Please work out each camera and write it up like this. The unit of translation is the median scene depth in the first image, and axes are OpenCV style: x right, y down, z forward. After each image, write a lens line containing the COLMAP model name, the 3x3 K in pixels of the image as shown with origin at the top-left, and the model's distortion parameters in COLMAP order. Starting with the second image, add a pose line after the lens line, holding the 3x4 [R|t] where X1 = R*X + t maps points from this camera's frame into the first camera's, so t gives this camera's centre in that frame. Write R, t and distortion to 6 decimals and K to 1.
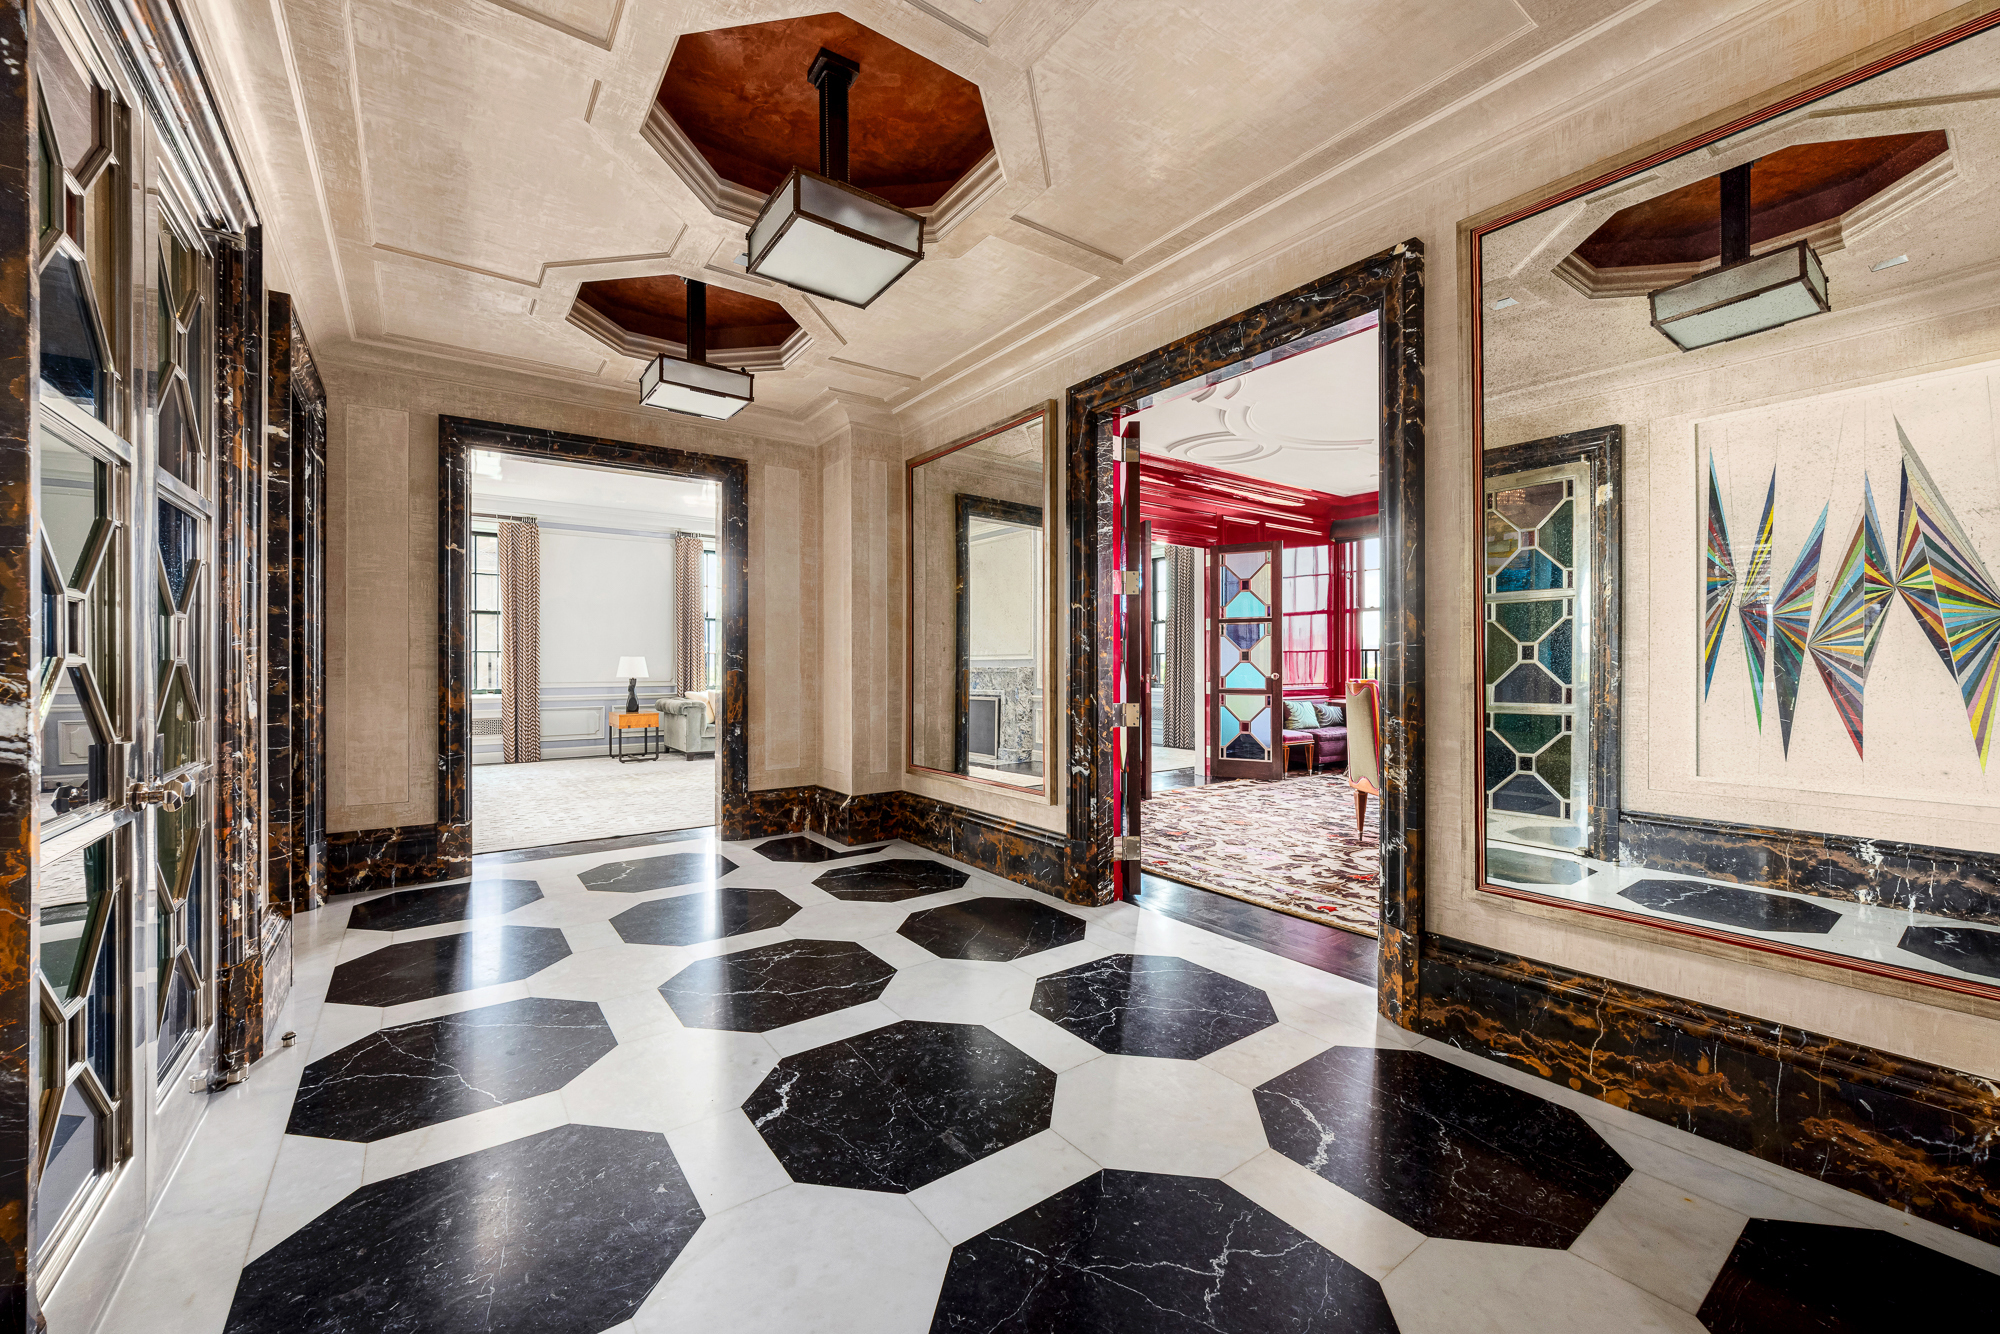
lens RADIAL K [[776.6, 0, 1000.0], [0, 776.6, 665.7], [0, 0, 1]] dist [0.000291, 0.000002]
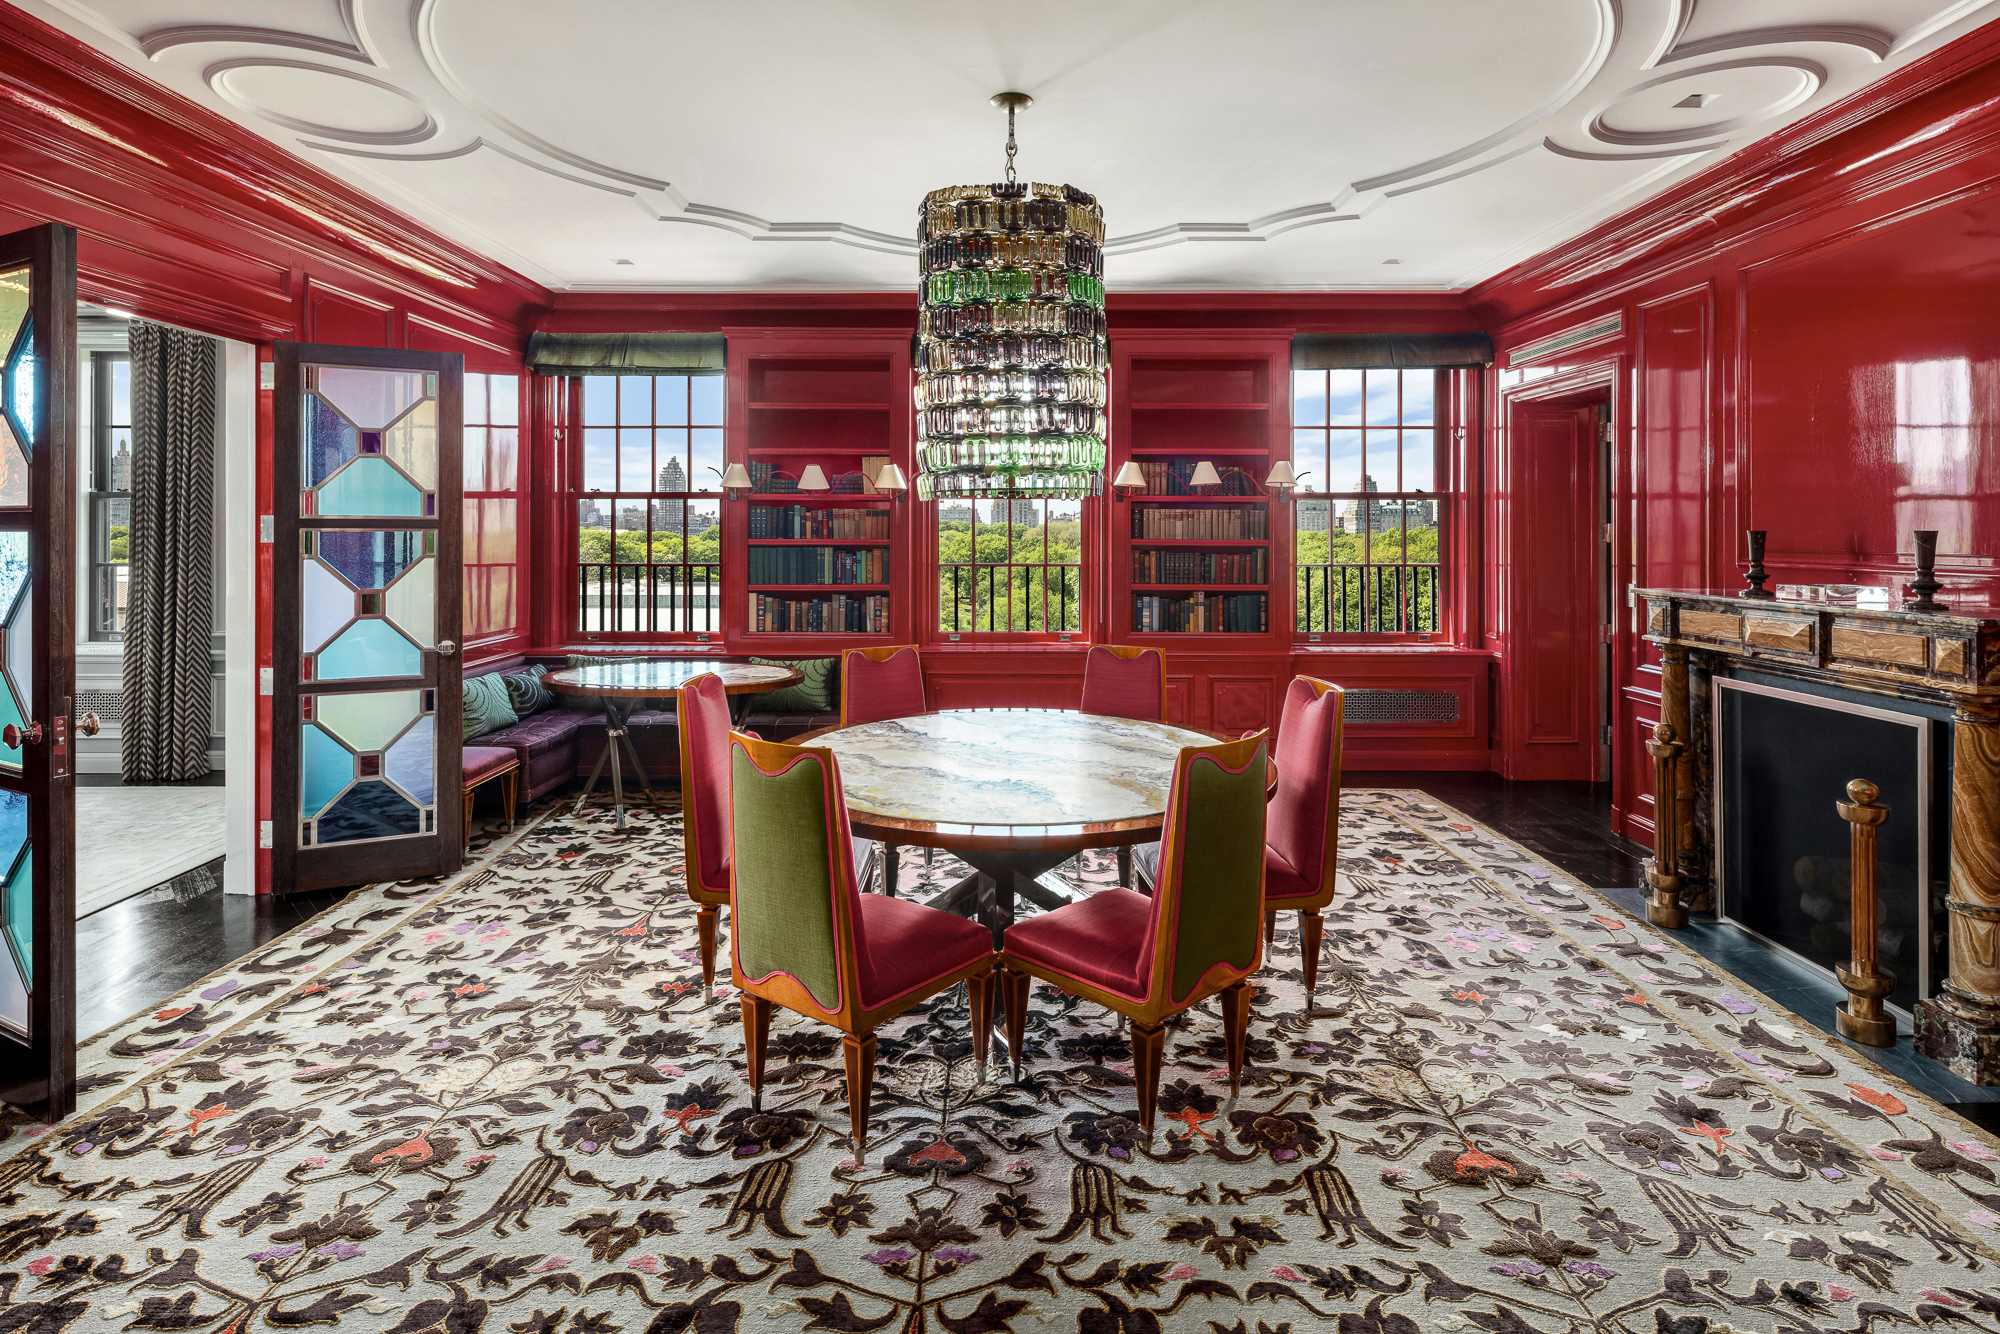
lens RADIAL K [[980.3, 0, 1000.2], [0, 980.3, 531.4], [0, 0, 1]] dist [0.006168, 0.001065]
pose [[0.594146, 0.001839, 0.804355, 0.078787], [-0.000961, 0.999998, -0.001576, -0.052742], [-0.804357, 0.000163, 0.594146, 0.378182]]
